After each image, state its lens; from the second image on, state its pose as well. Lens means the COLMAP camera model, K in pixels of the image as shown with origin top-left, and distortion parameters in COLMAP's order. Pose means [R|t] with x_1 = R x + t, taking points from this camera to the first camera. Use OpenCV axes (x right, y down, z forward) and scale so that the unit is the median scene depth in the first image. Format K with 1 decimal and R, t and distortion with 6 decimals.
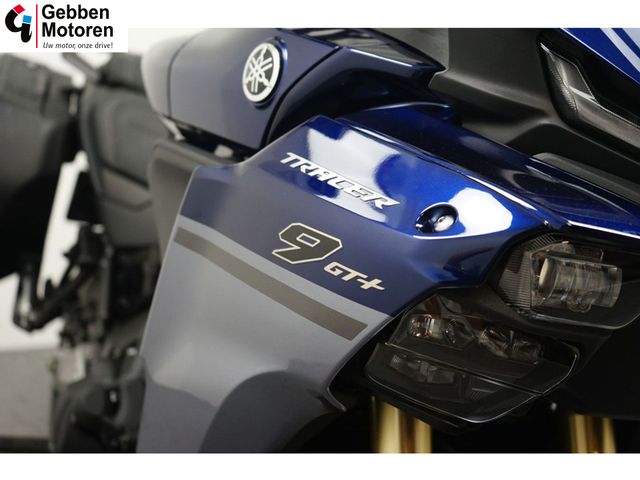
lens RADIAL K [[855.0, 0, 321.1], [0, 855.0, 238.8], [0, 0, 1]] dist [0.034032, 0.000000]
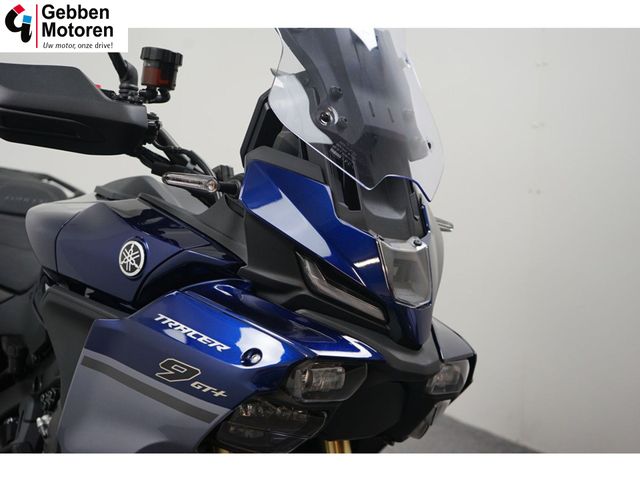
lens RADIAL K [[780.0, 0, 319.4], [0, 780.0, 240.3], [0, 0, 1]] dist [-0.026047, 0.000000]
pose [[0.955644, -0.066347, 0.286954, -0.183988], [0.069336, 0.997593, -0.000255, -0.245407], [-0.286246, 0.020140, 0.957944, -0.651632]]
